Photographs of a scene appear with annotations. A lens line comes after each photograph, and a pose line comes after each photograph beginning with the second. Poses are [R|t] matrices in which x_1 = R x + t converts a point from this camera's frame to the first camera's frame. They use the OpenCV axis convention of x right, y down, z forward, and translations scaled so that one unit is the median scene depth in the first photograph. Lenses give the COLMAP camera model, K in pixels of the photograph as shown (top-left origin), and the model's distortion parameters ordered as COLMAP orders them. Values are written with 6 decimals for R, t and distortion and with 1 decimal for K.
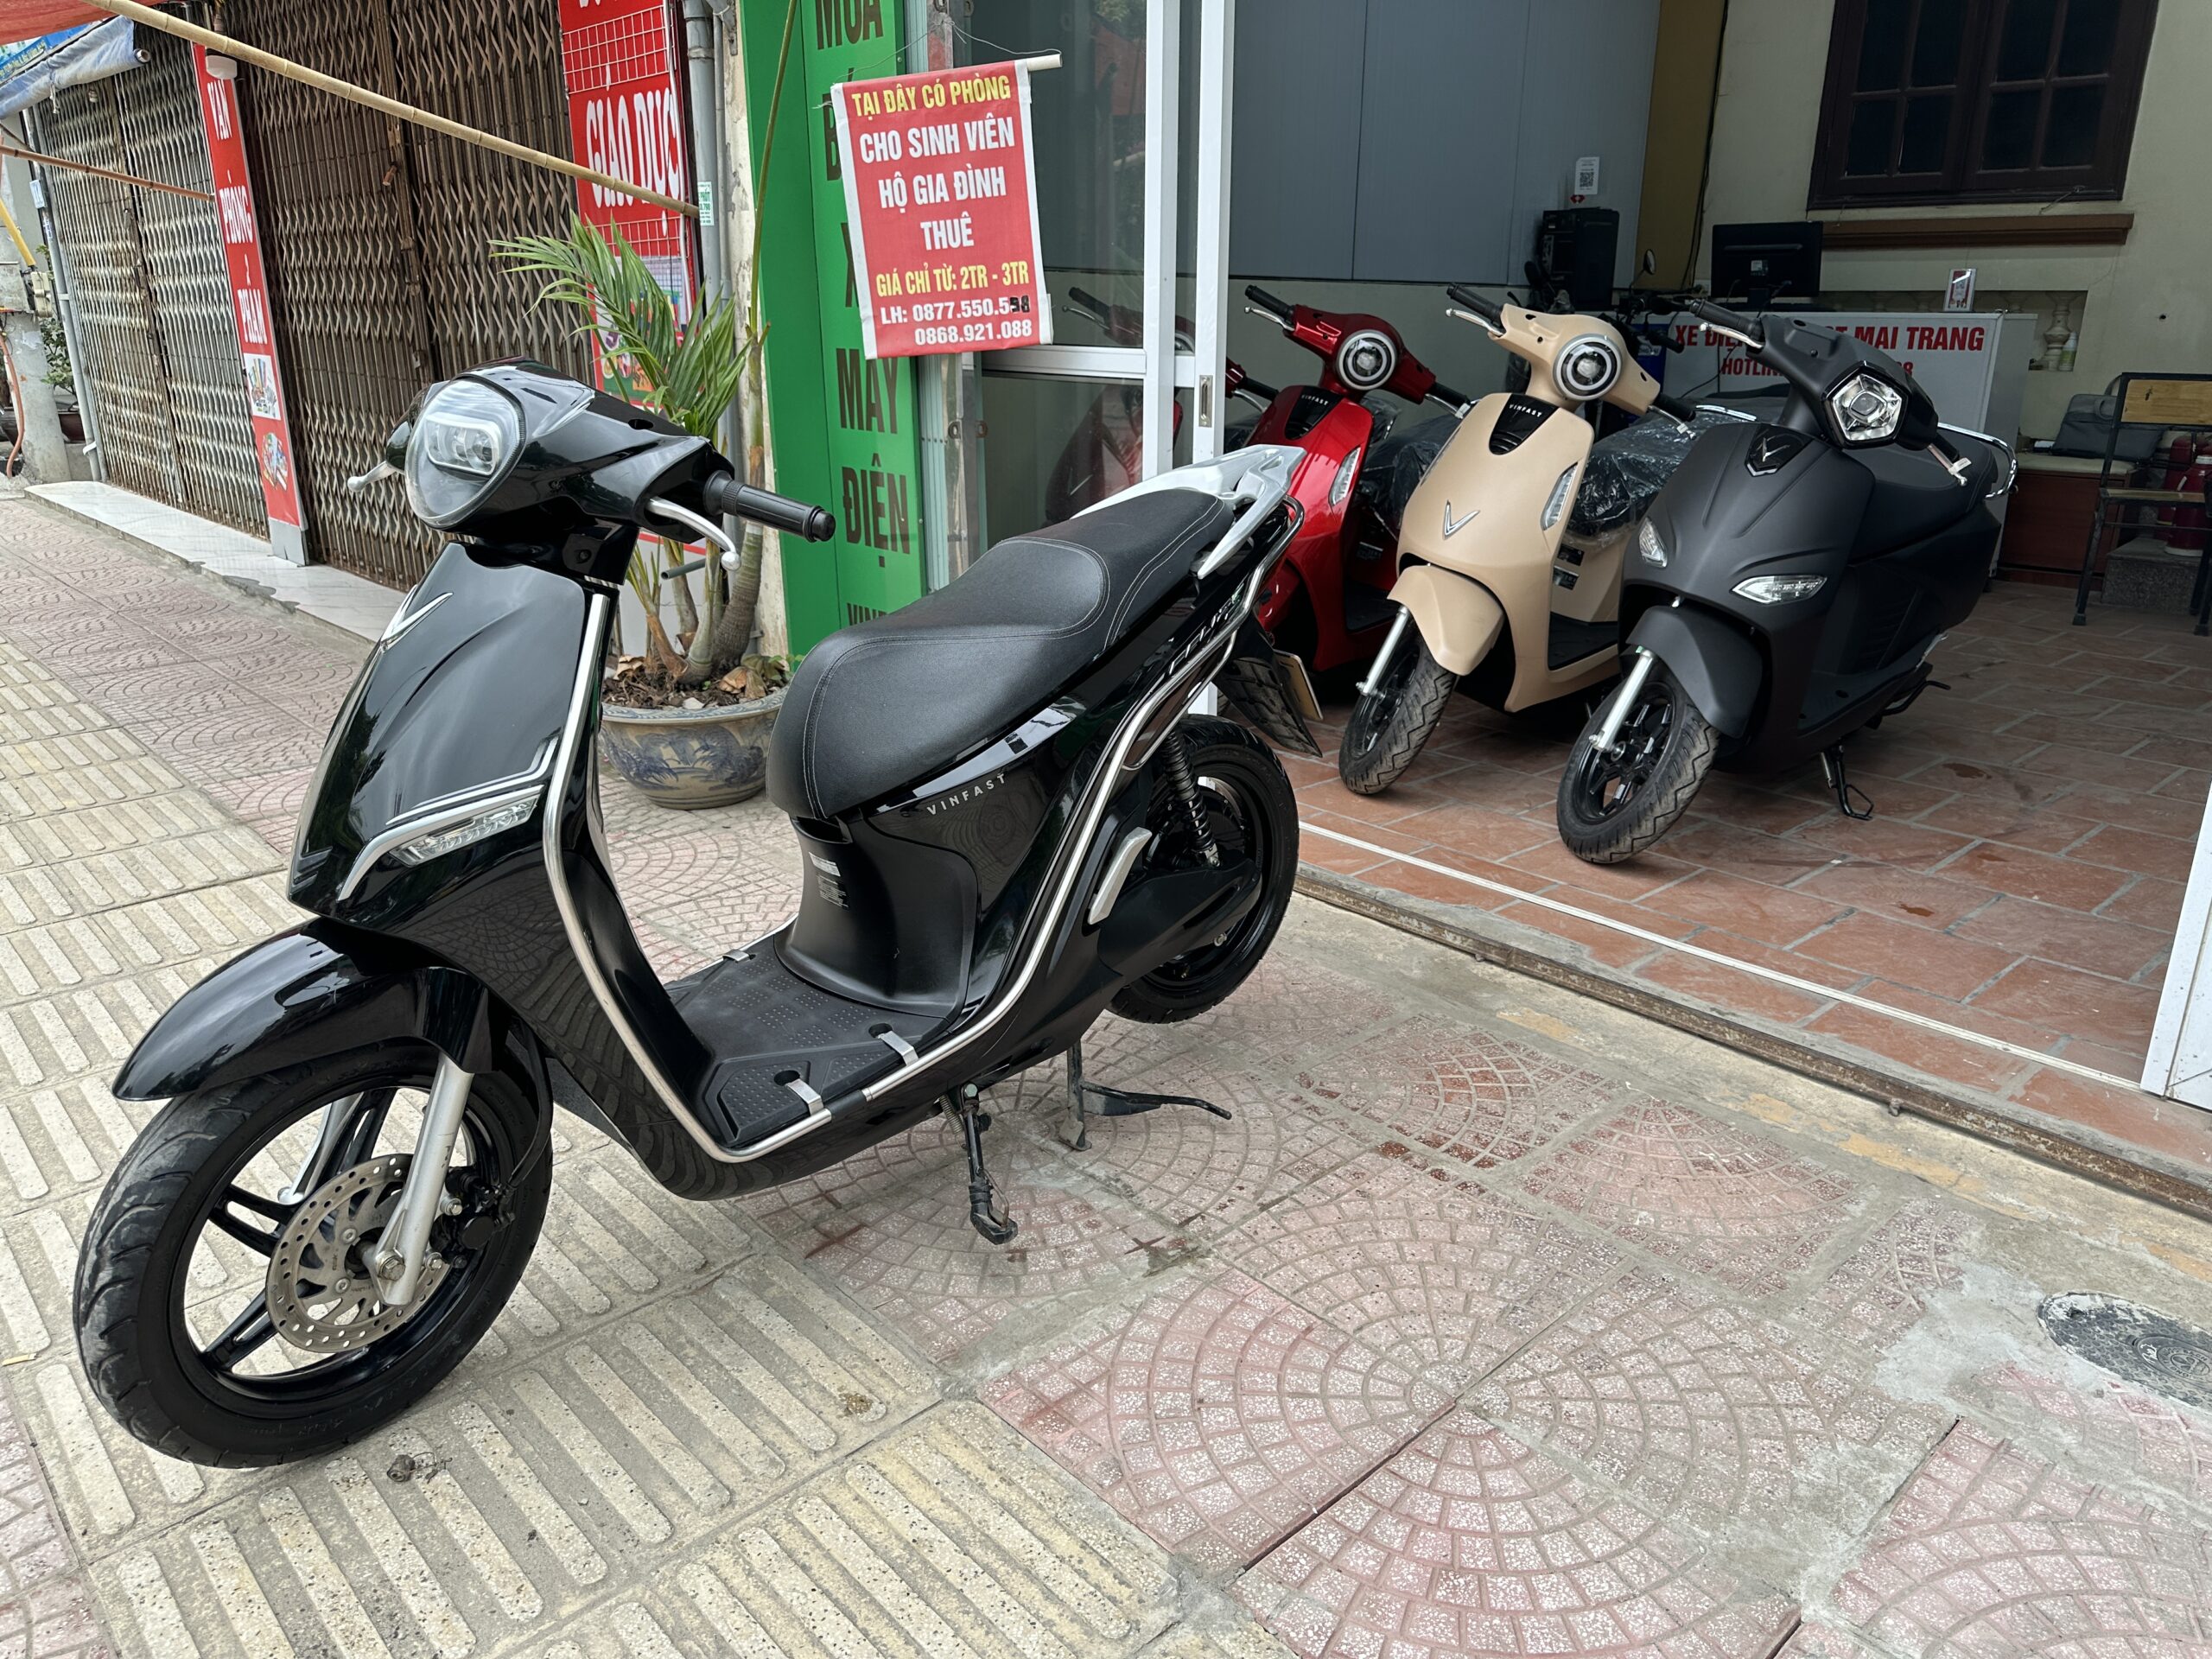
lens RADIAL K [[1543.0, 0, 1119.7], [0, 1543.0, 793.5], [0, 0, 1]] dist [0.031981, -0.045757]
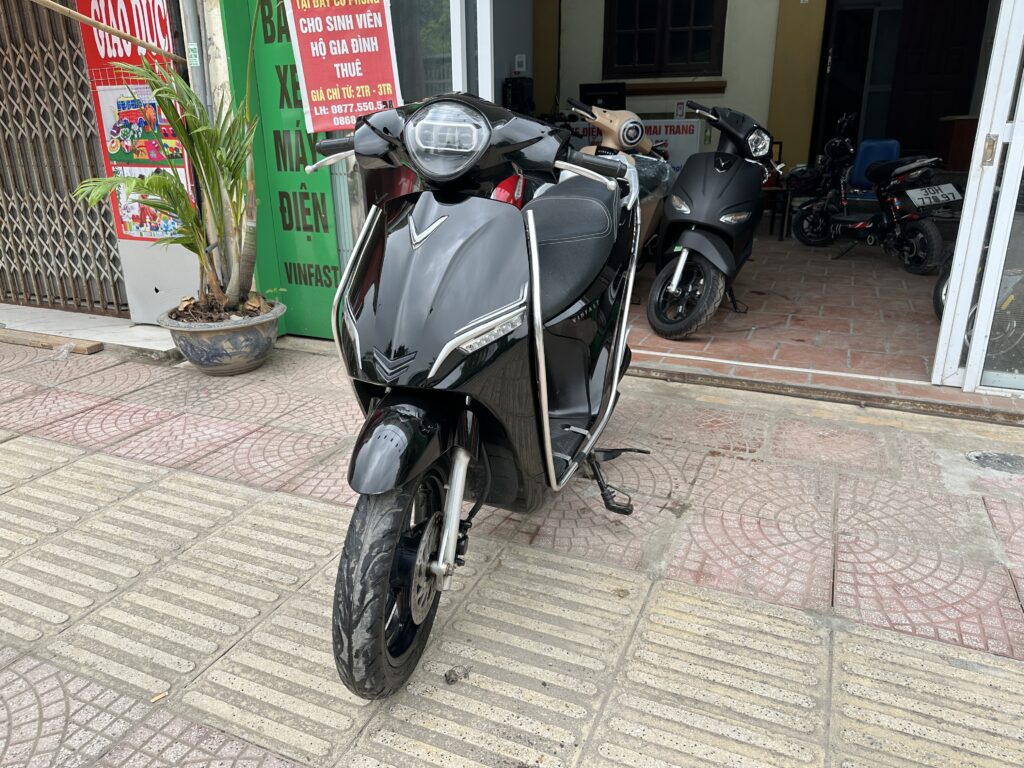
lens RADIAL K [[724.8, 0, 510.7], [0, 724.8, 357.9], [0, 0, 1]] dist [-0.000294, -0.000396]
pose [[0.921050, -0.126674, 0.368267, -0.316734], [0.129211, 0.991456, 0.017873, 0.018945], [-0.367384, 0.031123, 0.929548, 0.064108]]
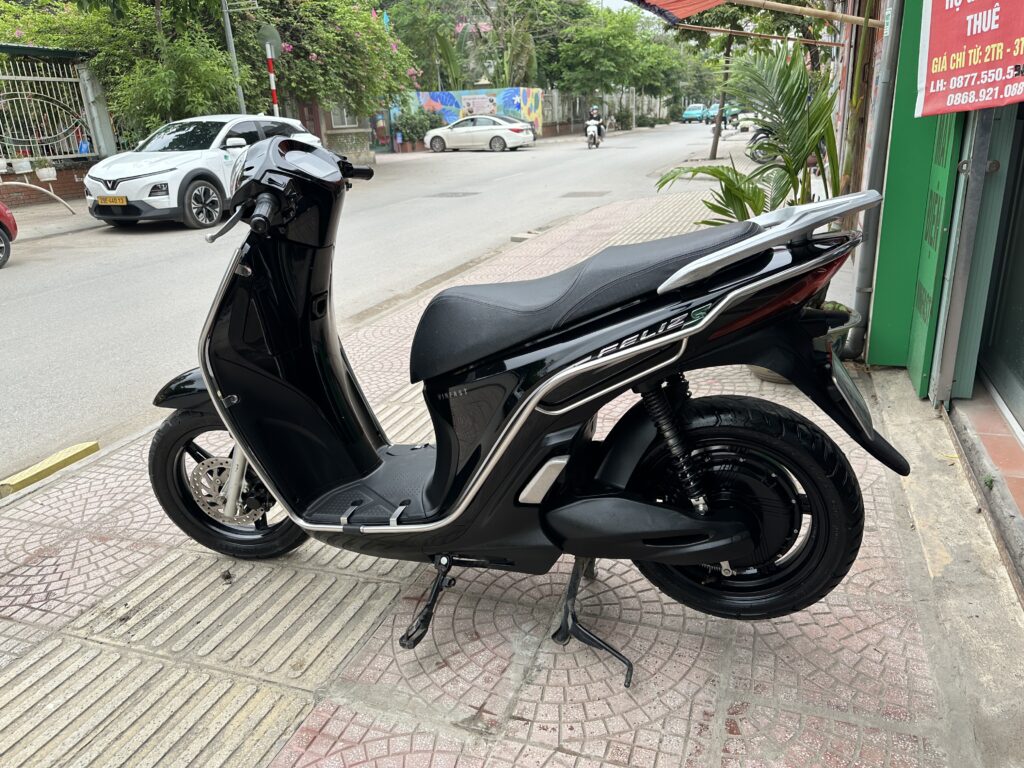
lens RADIAL K [[714.3, 0, 518.3], [0, 714.3, 367.3], [0, 0, 1]] dist [0.031981, -0.045757]
pose [[0.442541, 0.253256, -0.860244, 0.331051], [-0.205701, 0.962382, 0.177505, -0.100956], [0.872837, 0.098400, 0.477989, 0.386245]]
